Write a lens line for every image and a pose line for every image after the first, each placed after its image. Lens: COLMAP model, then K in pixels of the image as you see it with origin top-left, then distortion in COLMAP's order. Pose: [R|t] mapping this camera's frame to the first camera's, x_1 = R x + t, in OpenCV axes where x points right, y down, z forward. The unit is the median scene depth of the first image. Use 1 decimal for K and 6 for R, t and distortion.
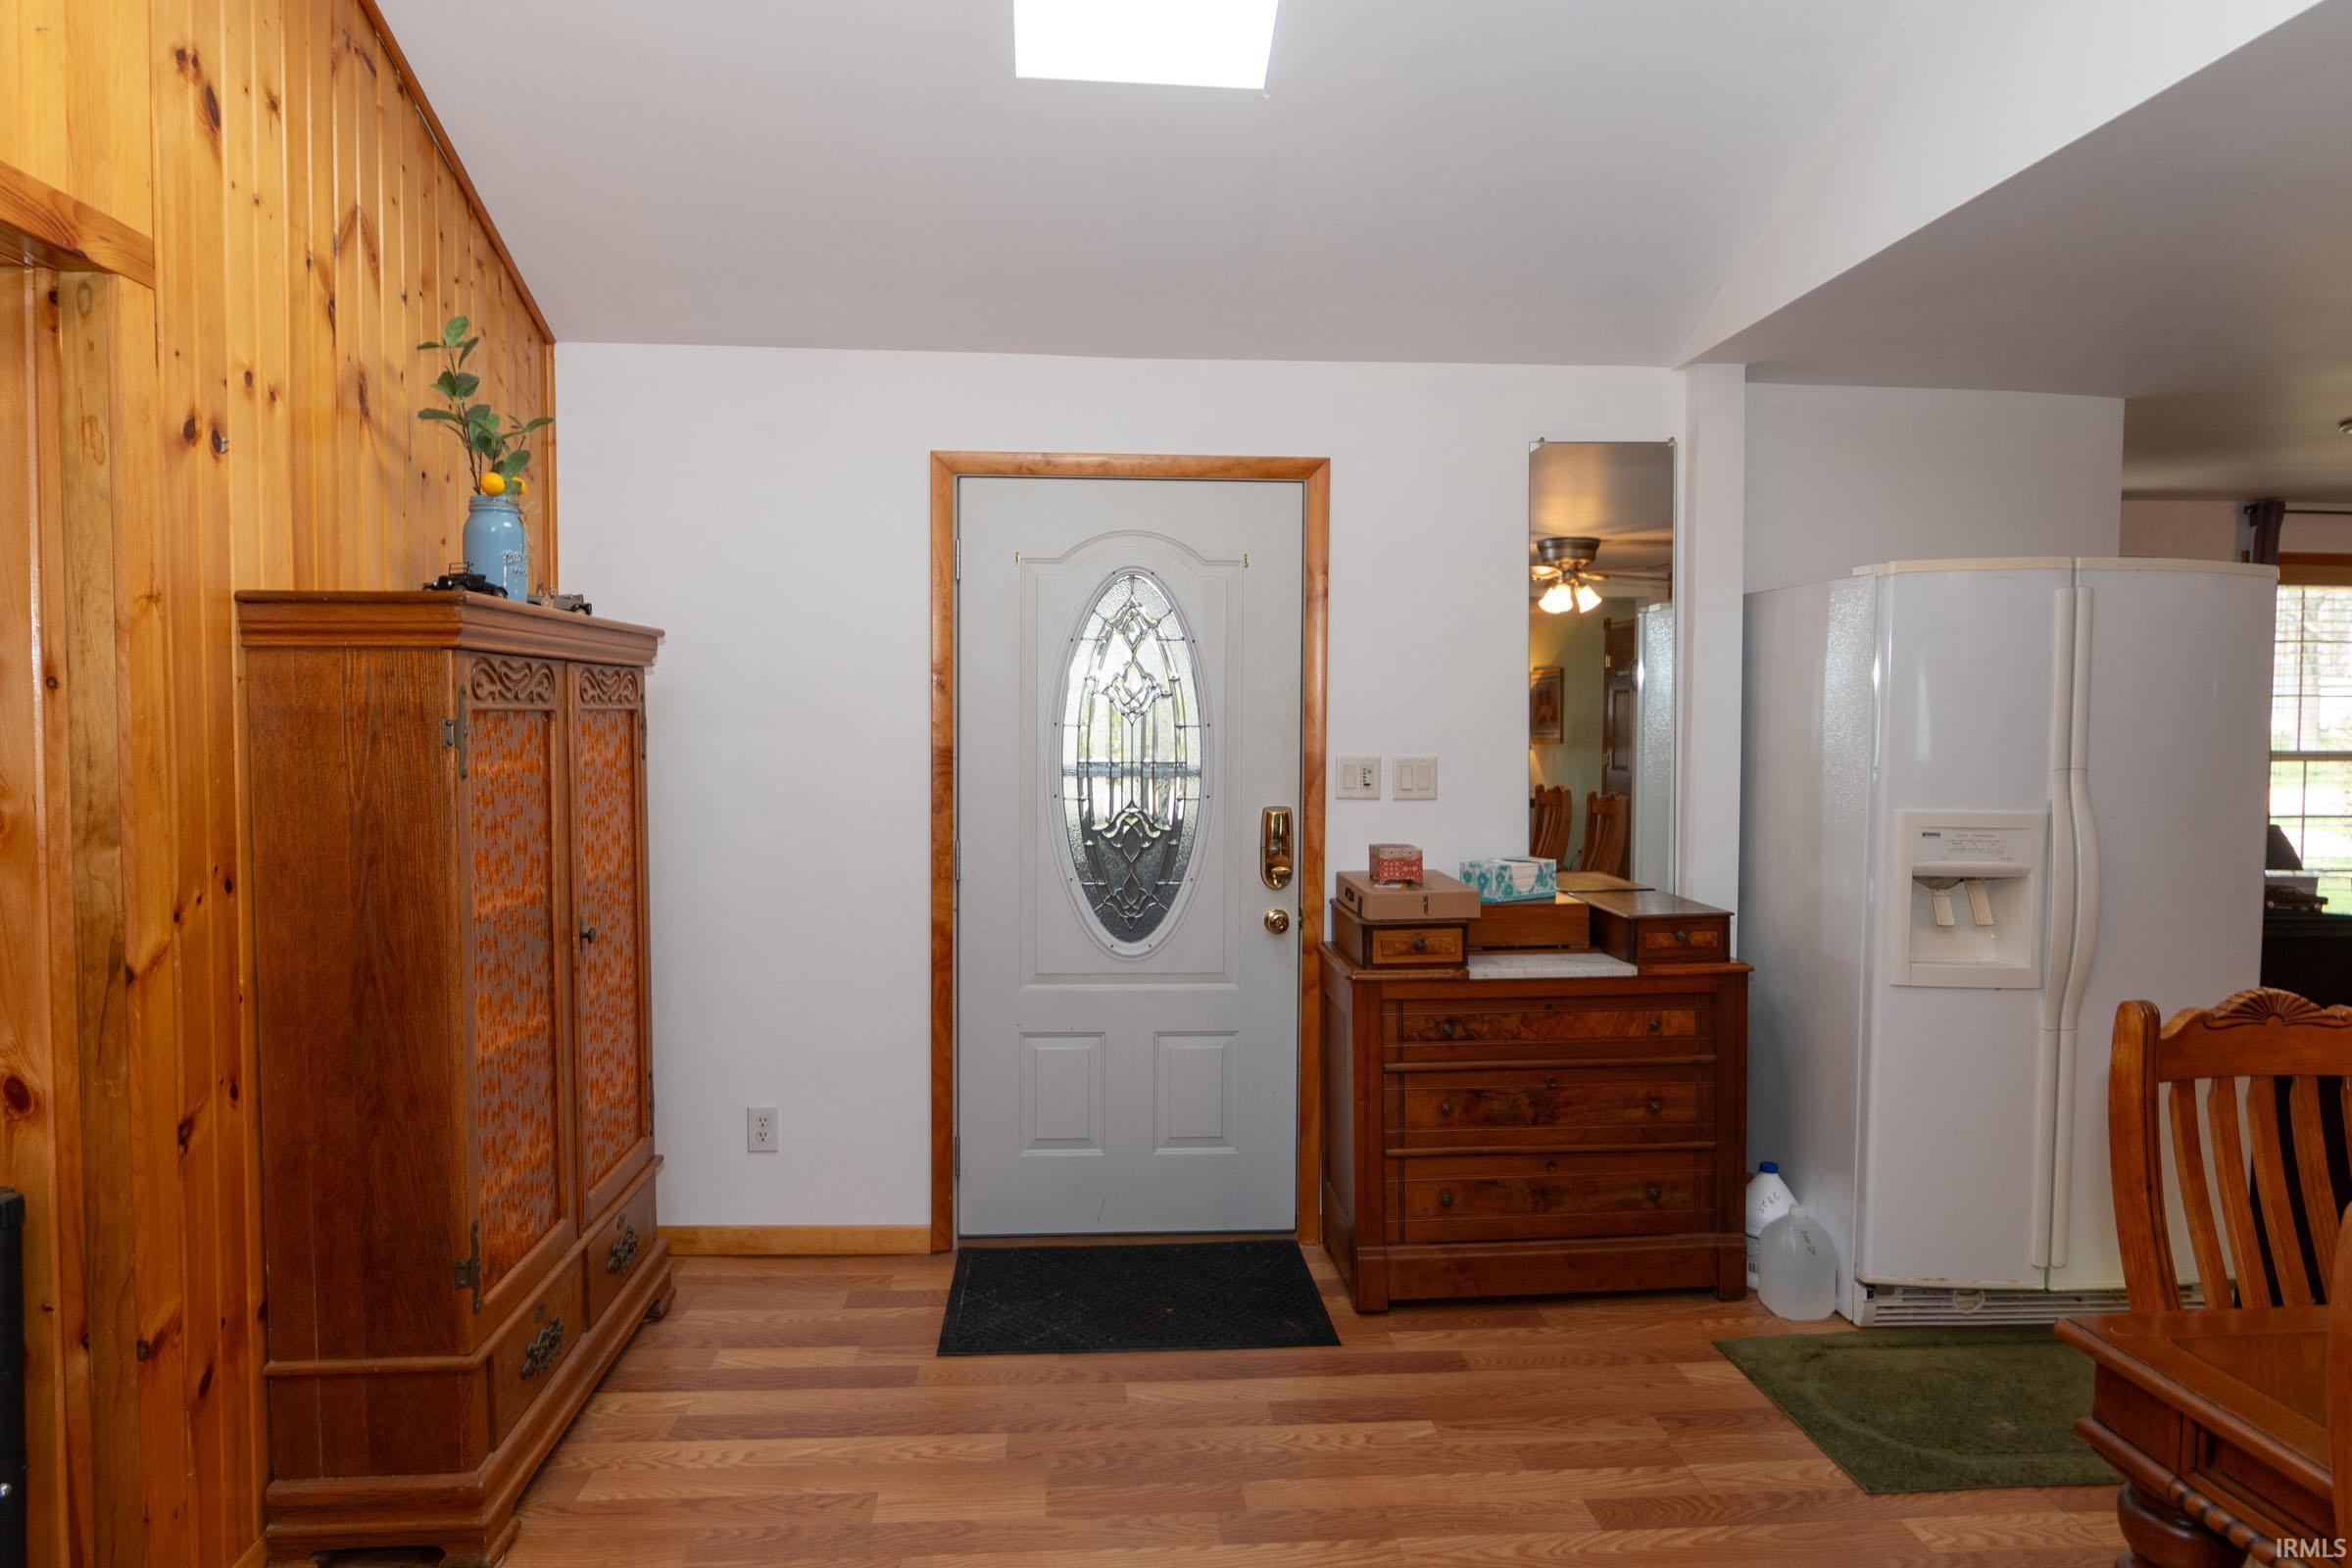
lens RADIAL K [[1410.5, 0, 1169.1], [0, 1410.5, 763.5], [0, 0, 1]] dist [-0.000617, -0.000961]
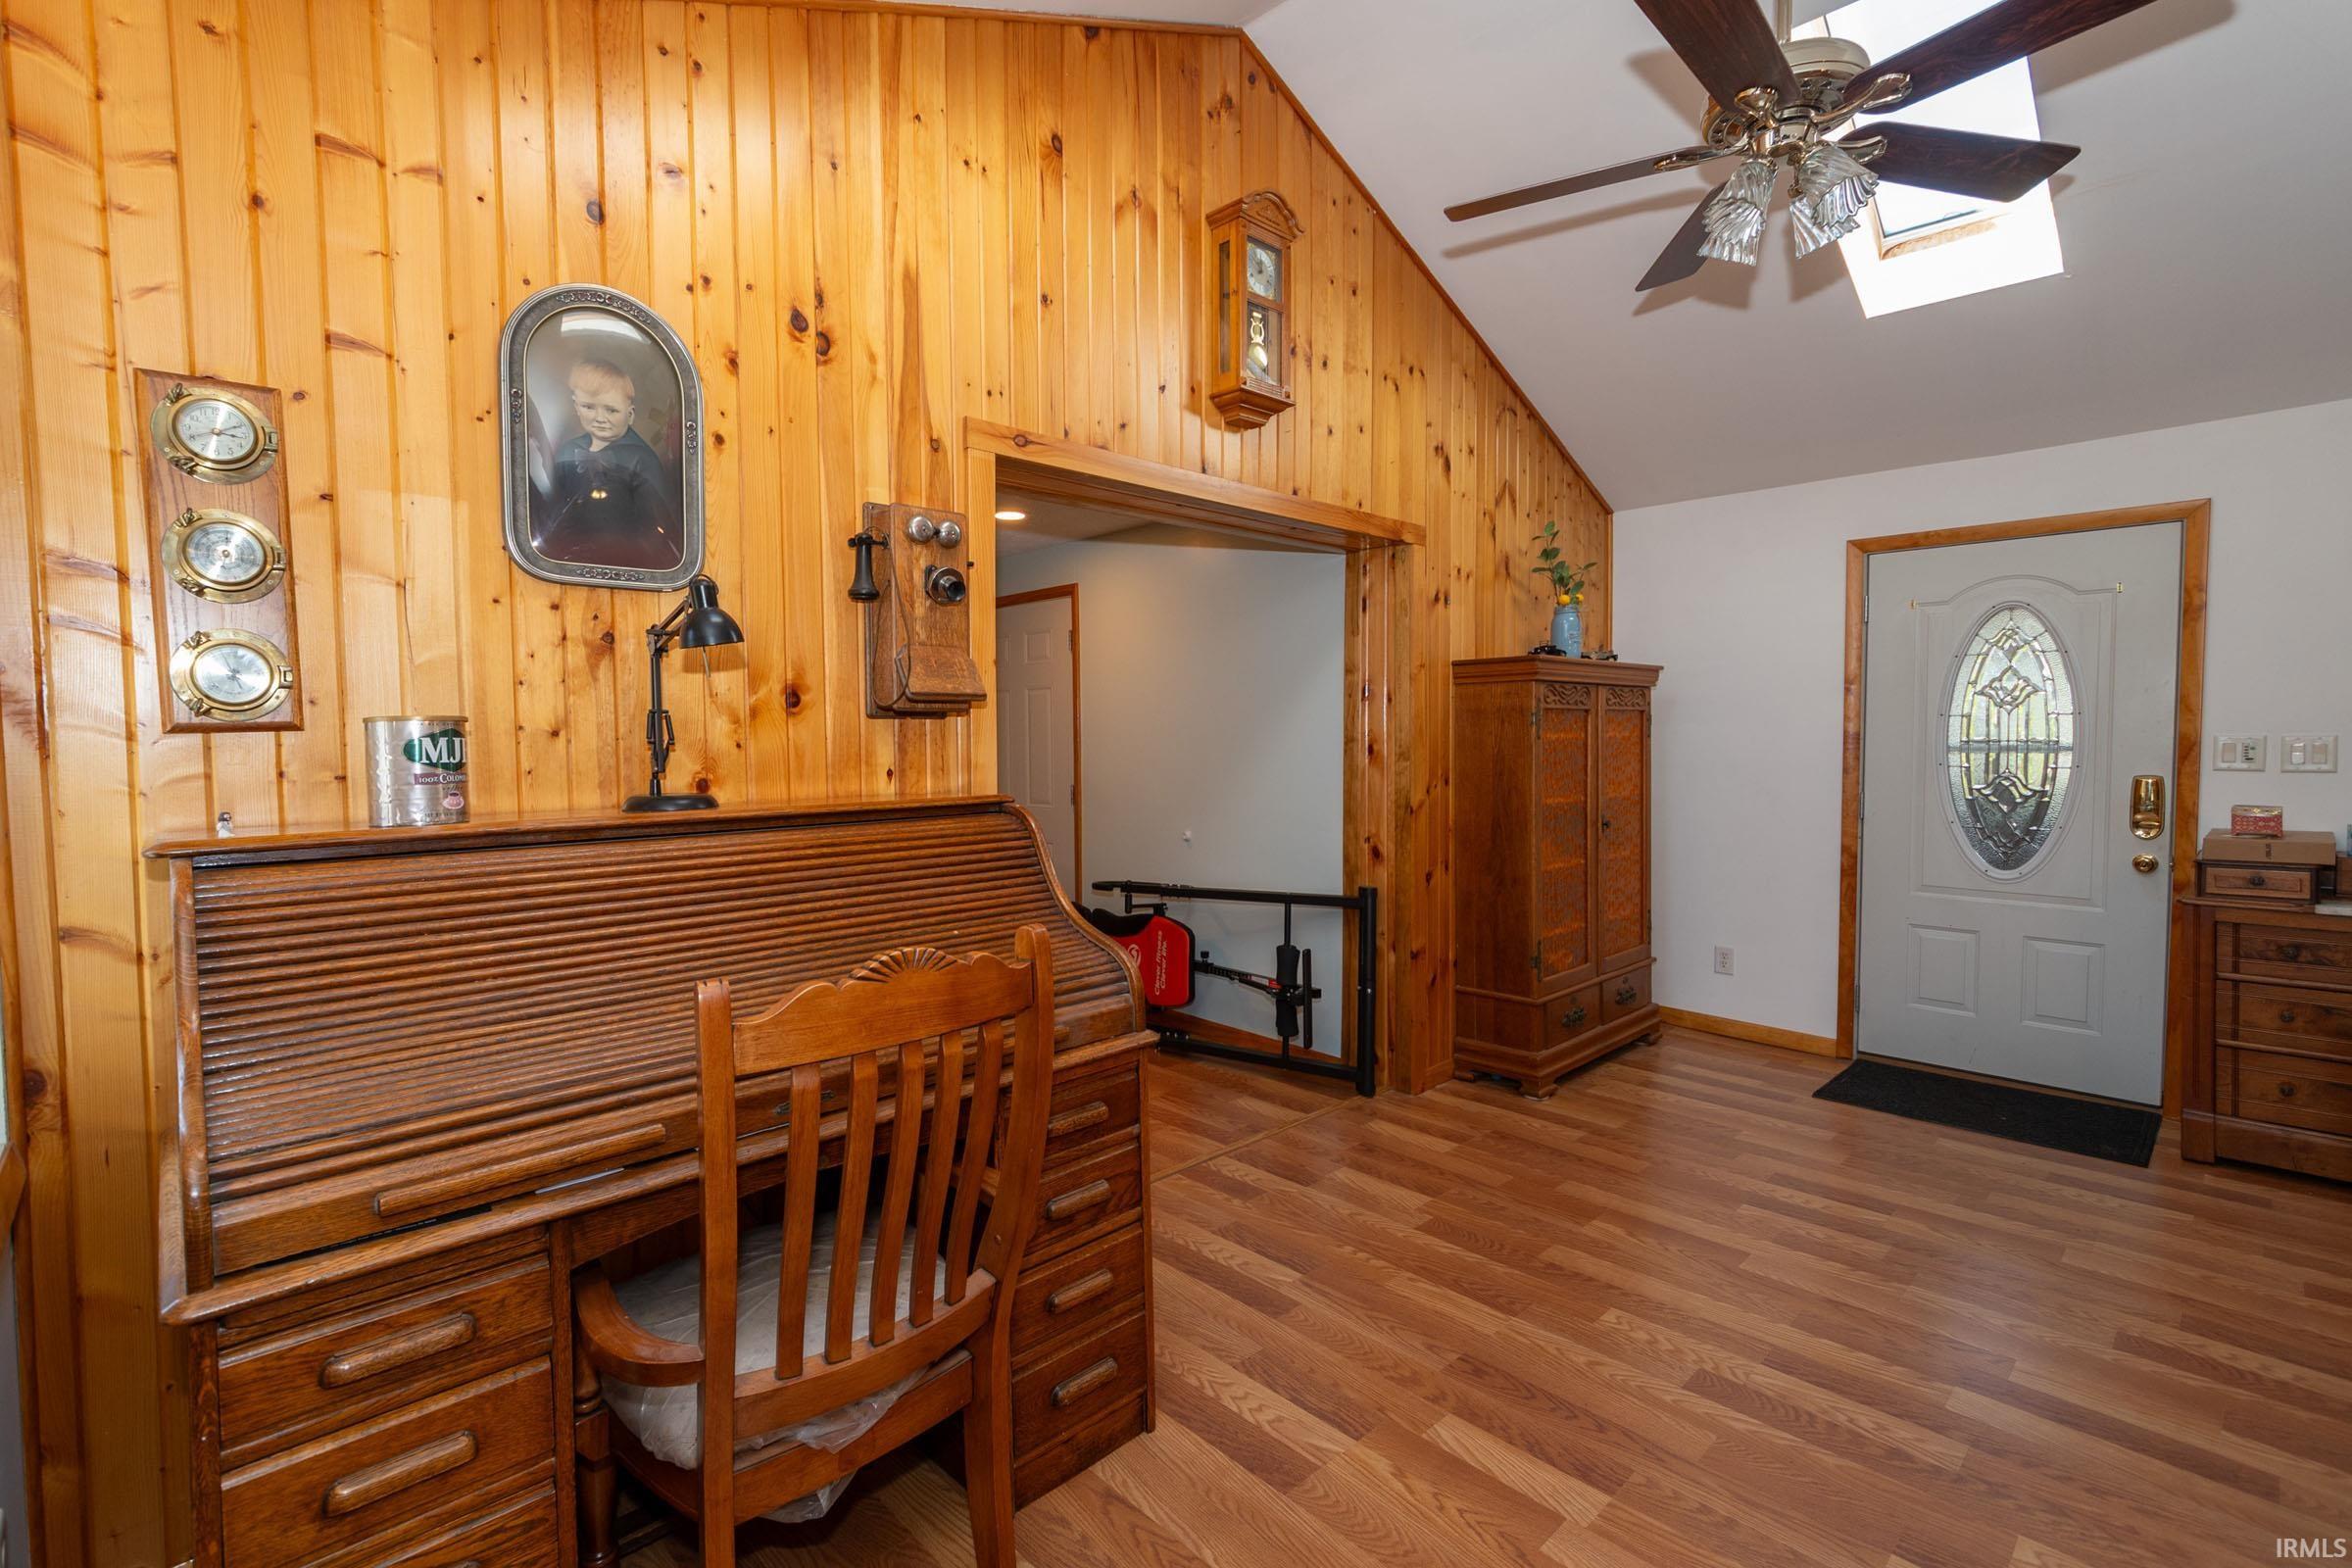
lens RADIAL K [[1048.6, 0, 1154.6], [0, 1048.6, 775.2], [0, 0, 1]] dist [0.001017, -0.000131]
pose [[0.631908, 0.023796, -0.774678, 0.321825], [-0.019009, 0.999704, 0.015202, 0.043723], [0.774811, 0.005119, 0.632173, -0.413158]]
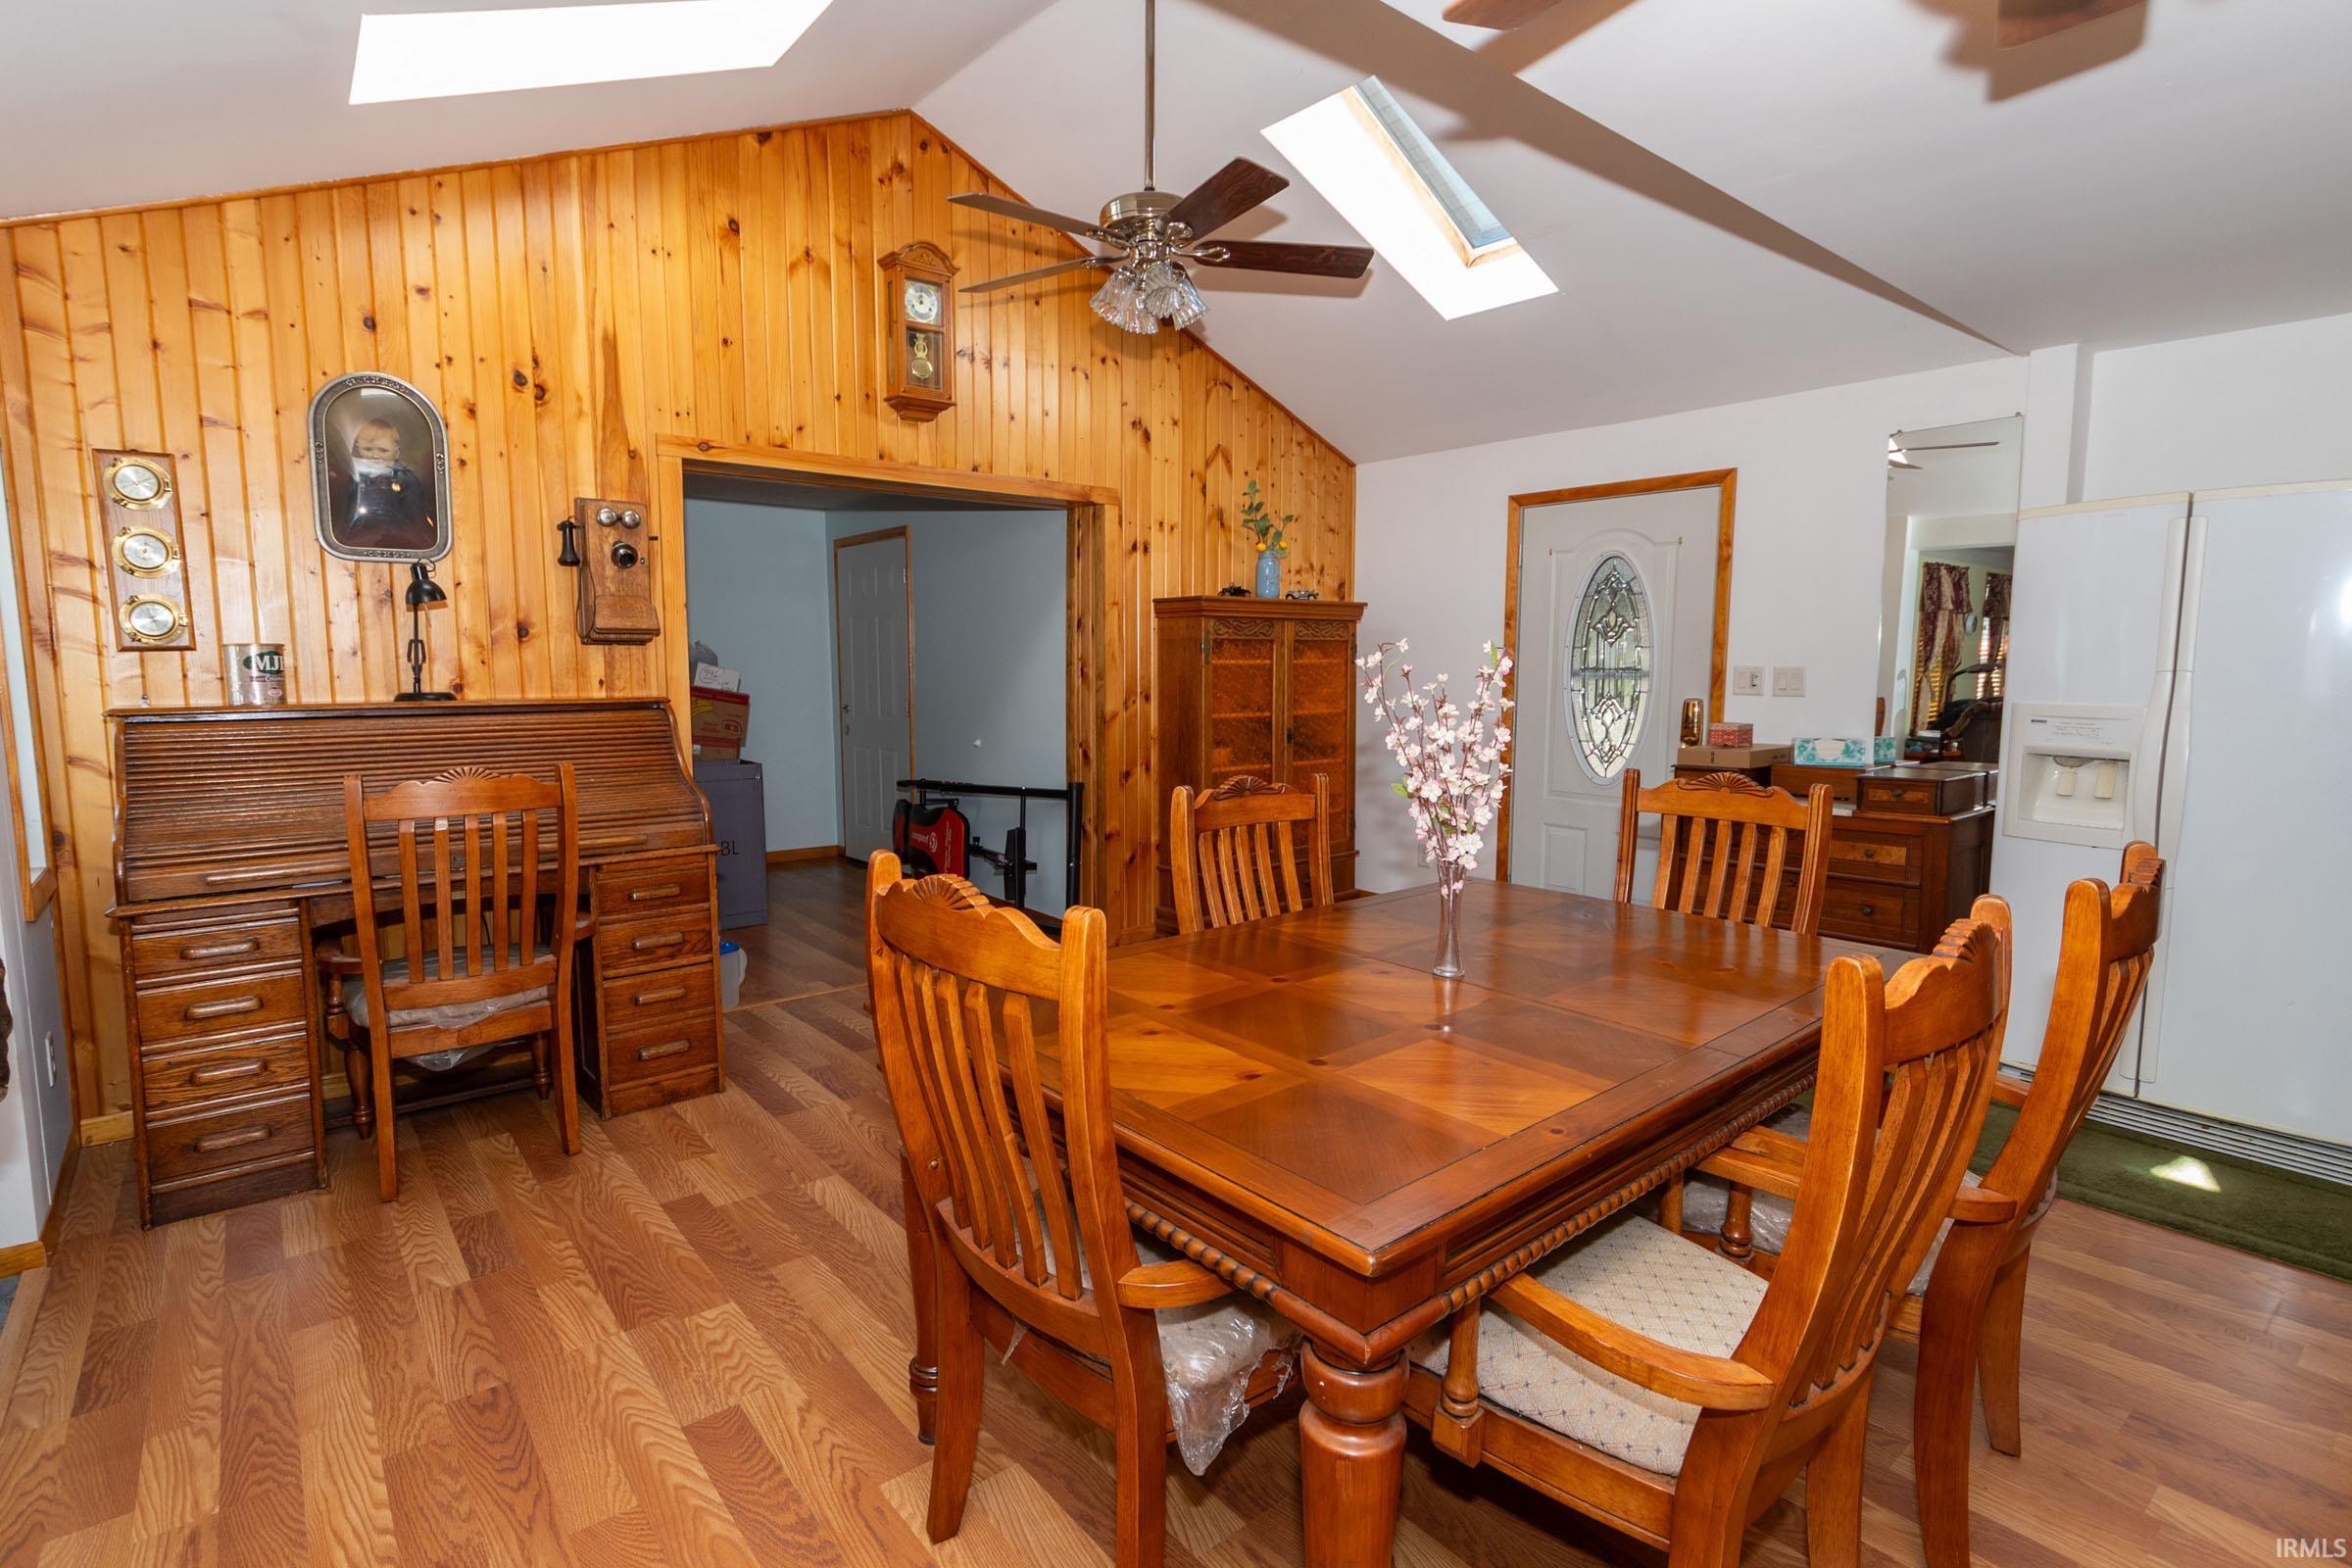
lens RADIAL K [[1121.5, 0, 1134.5], [0, 1121.5, 770.4], [0, 0, 1]] dist [0.002972, 0.000318]
pose [[0.568184, 0.079823, -0.819021, 0.980879], [-0.028826, 0.996604, 0.077133, 0.042423], [0.822397, -0.020217, 0.568555, -0.286679]]
